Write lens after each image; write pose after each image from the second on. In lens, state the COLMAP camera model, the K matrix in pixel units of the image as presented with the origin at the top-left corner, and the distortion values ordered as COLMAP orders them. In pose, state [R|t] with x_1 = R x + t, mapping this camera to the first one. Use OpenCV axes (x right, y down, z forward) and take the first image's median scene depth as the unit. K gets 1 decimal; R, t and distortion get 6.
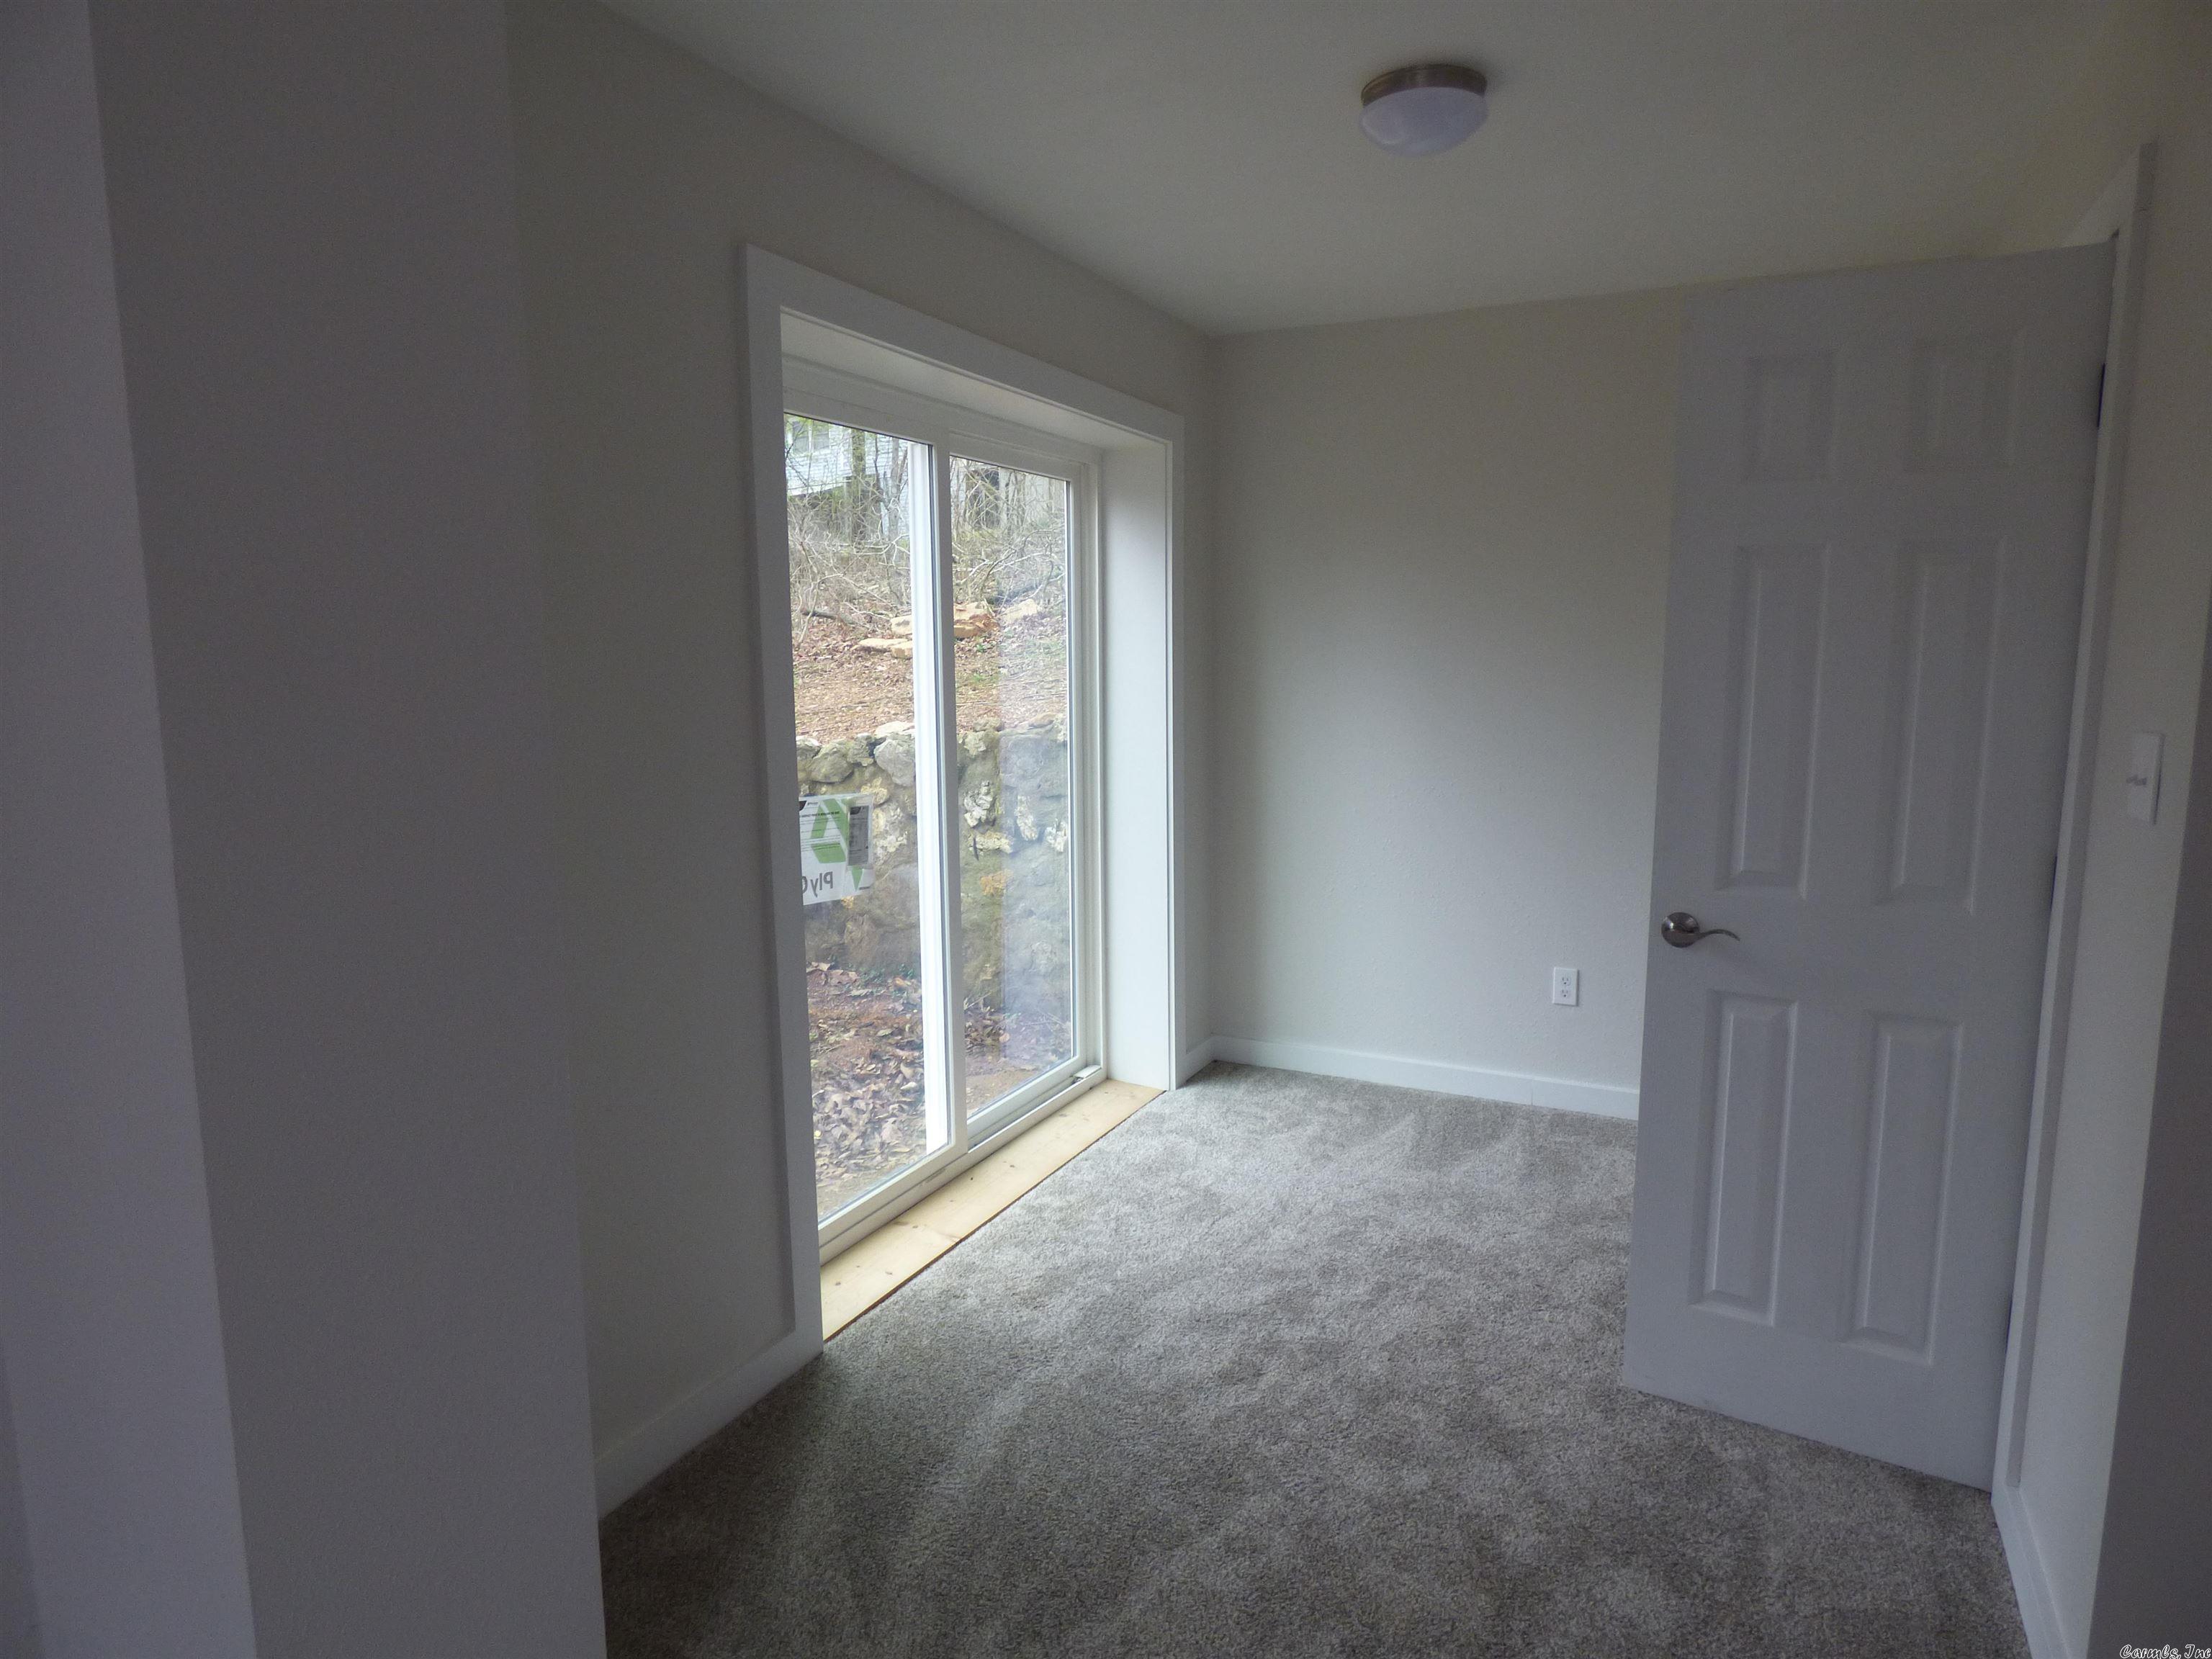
lens RADIAL K [[1345.8, 0, 1109.3], [0, 1345.8, 830.7], [0, 0, 1]] dist [-0.015373, 0.001554]
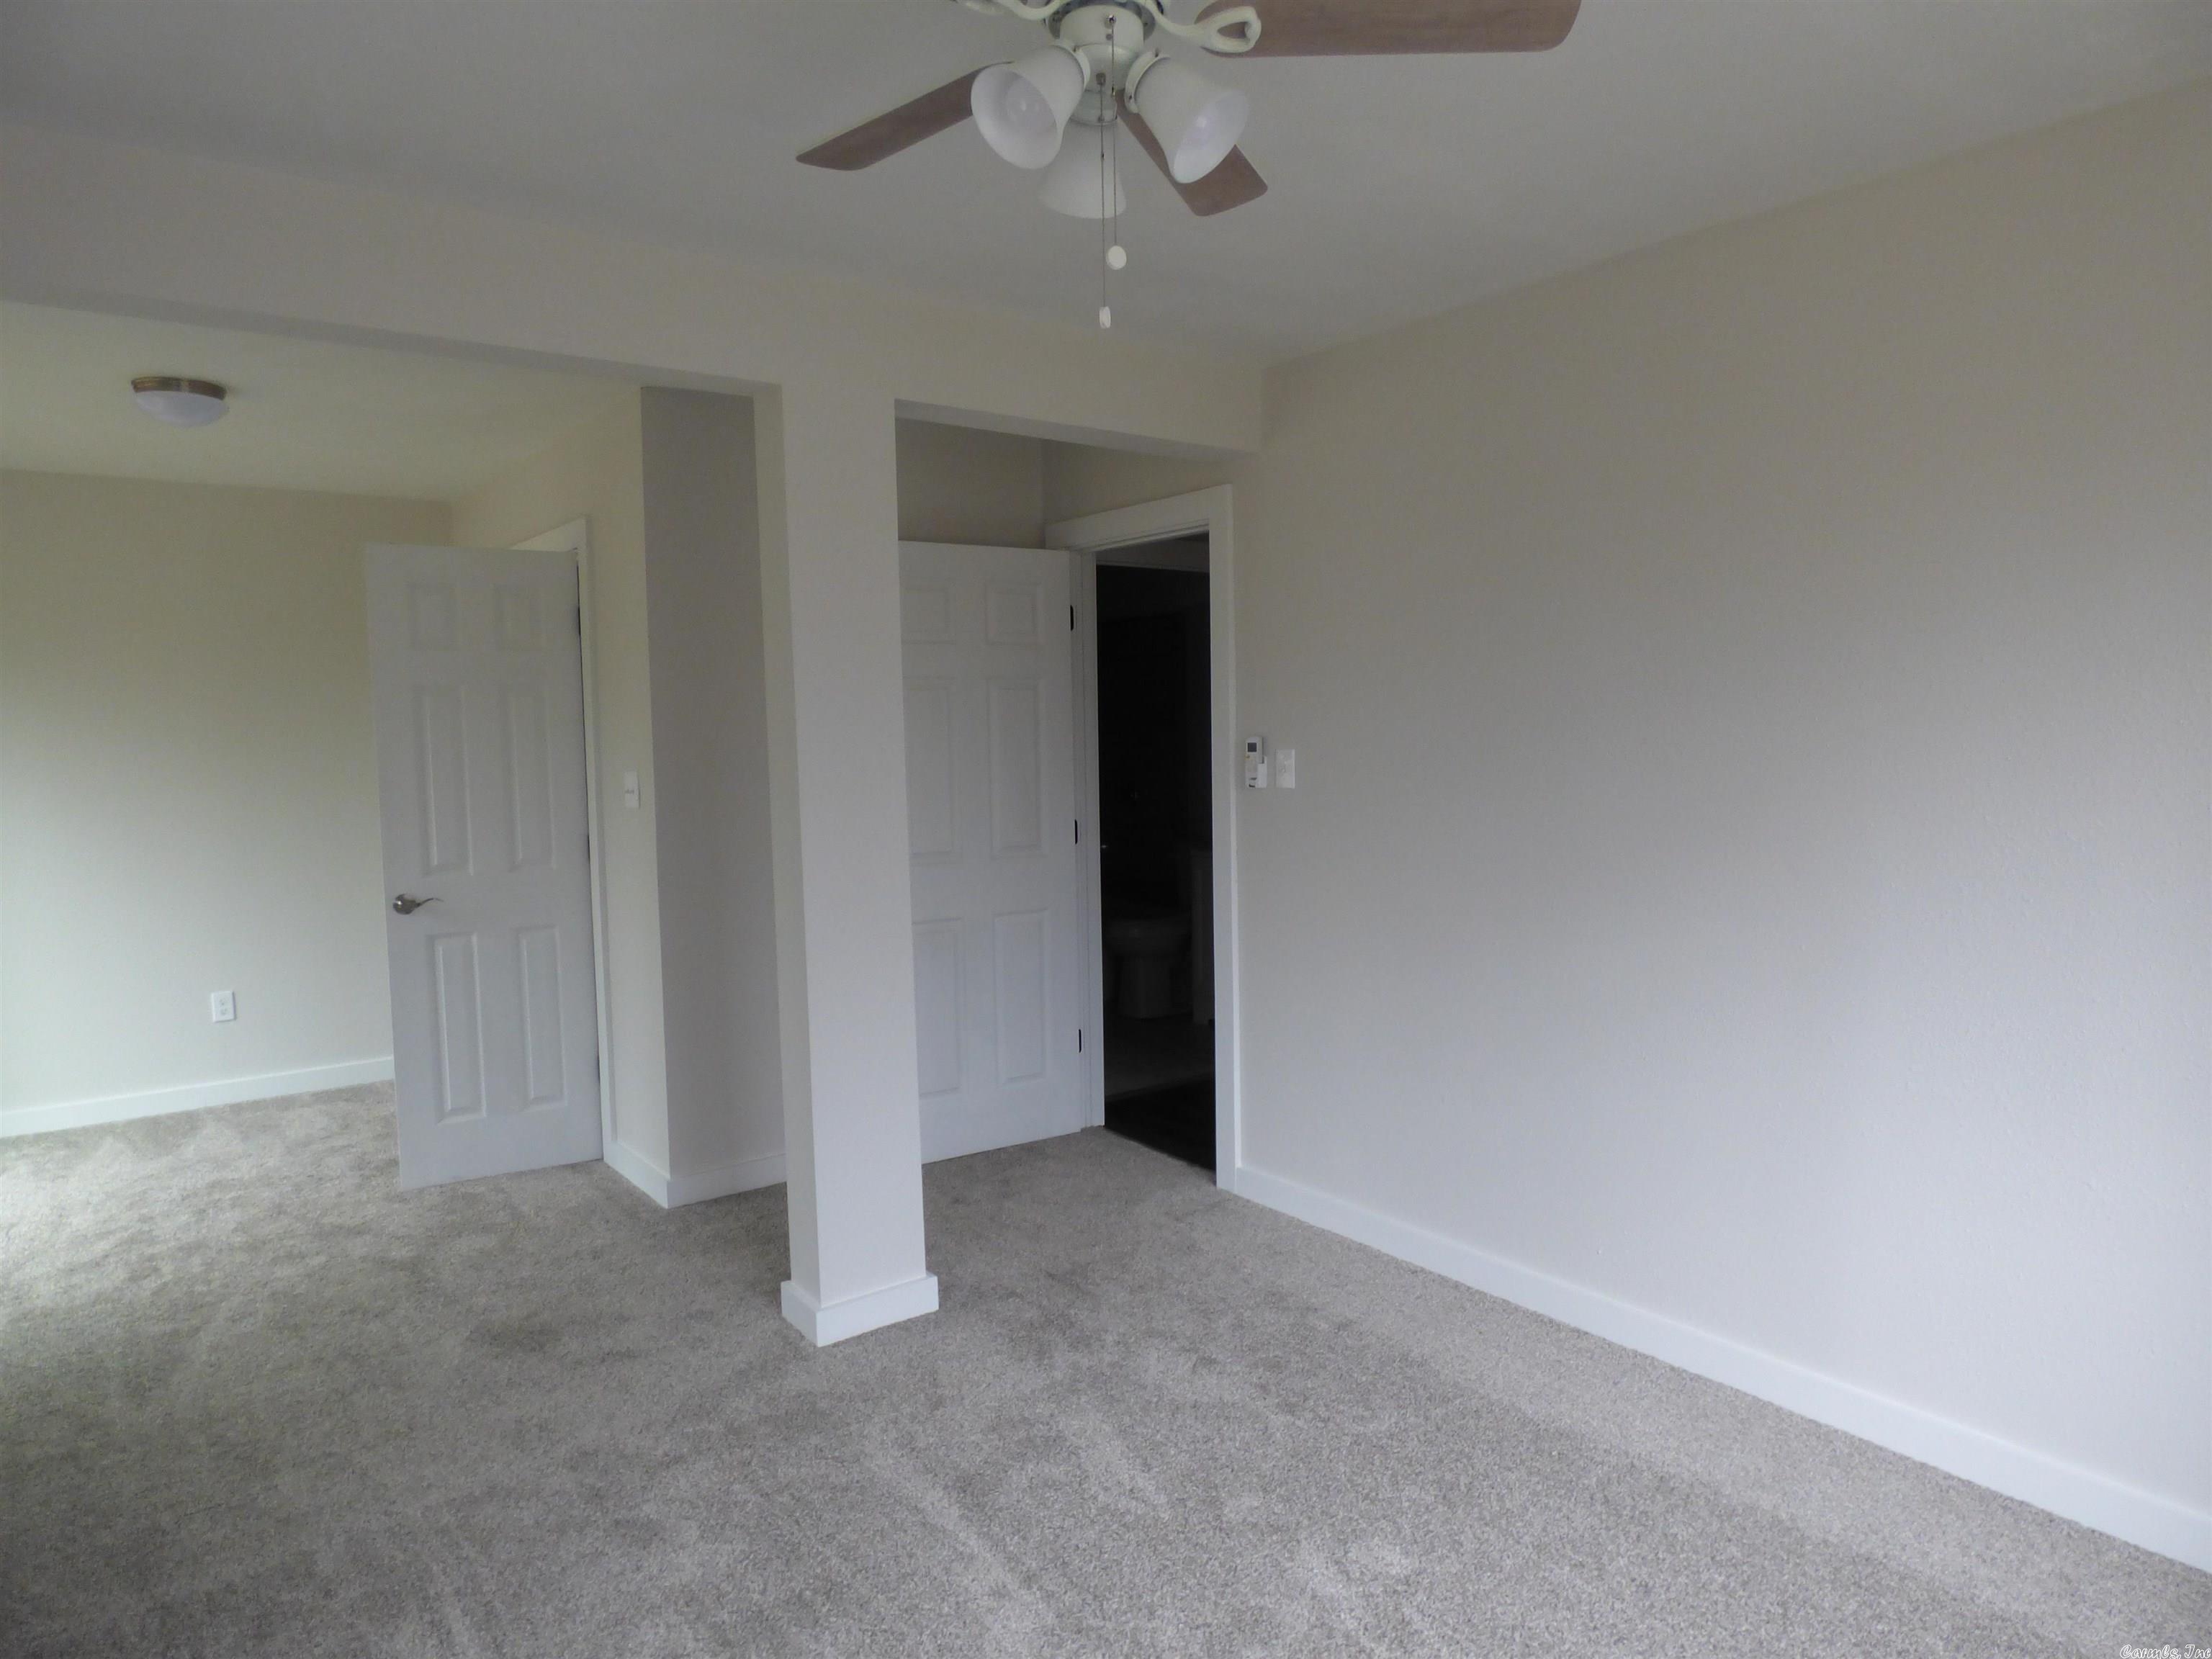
lens RADIAL K [[1345.8, 0, 1109.3], [0, 1345.8, 830.7], [0, 0, 1]] dist [-0.015373, 0.001554]
pose [[0.439975, -0.076081, 0.894781, -0.701243], [0.139200, 0.990139, 0.015743, 0.079177], [-0.887156, 0.117627, 0.446227, -0.573696]]
